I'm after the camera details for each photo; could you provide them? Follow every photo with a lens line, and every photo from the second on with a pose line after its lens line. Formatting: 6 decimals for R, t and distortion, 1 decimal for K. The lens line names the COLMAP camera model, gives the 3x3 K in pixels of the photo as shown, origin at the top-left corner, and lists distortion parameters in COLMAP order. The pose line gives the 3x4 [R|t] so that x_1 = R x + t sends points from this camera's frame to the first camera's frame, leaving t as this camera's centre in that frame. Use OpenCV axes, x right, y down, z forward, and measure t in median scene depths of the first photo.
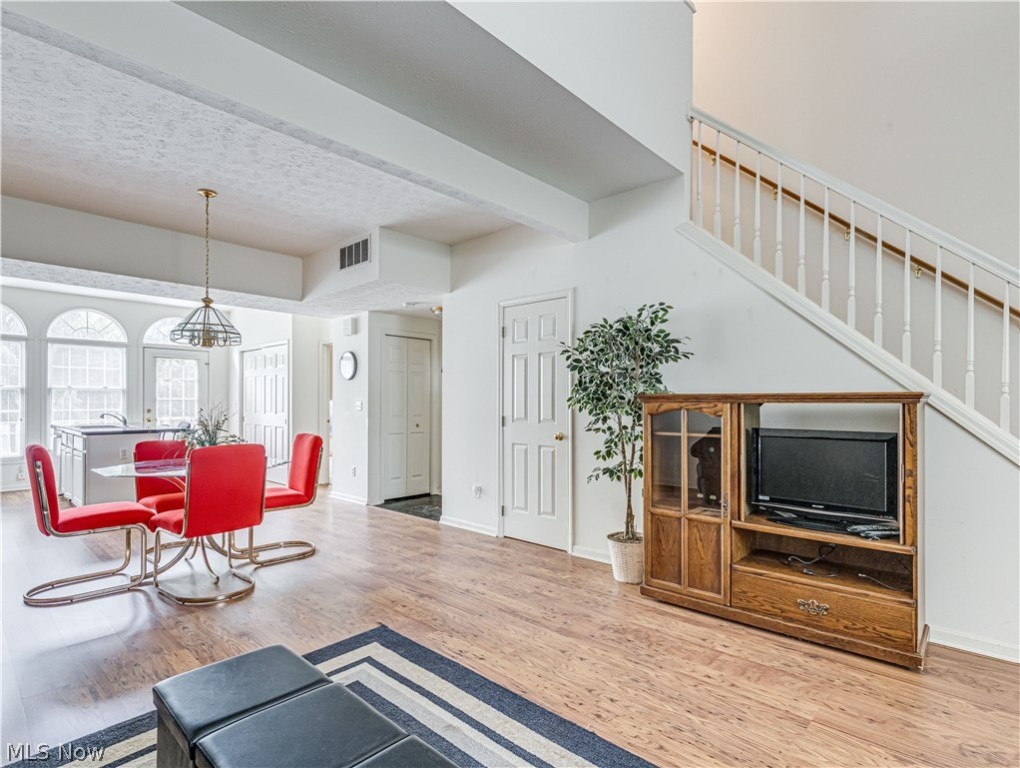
lens RADIAL K [[543.0, 0, 565.4], [0, 543.0, 392.5], [0, 0, 1]] dist [0.004469, -0.004674]
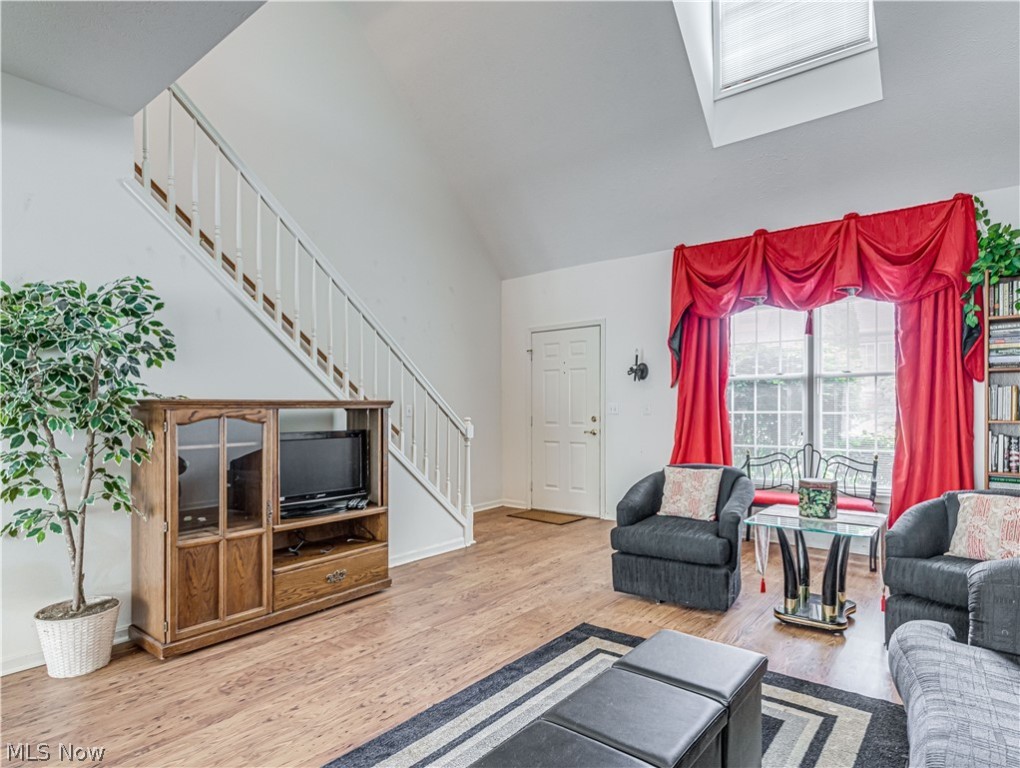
lens RADIAL K [[569.0, 0, 502.0], [0, 569.0, 392.0], [0, 0, 1]] dist [-0.004192, -0.004303]
pose [[-0.032997, 0.029877, 0.999009, -0.758318], [-0.011390, 0.999477, -0.030267, 0.014535], [-0.999391, -0.012377, -0.032640, 0.608934]]
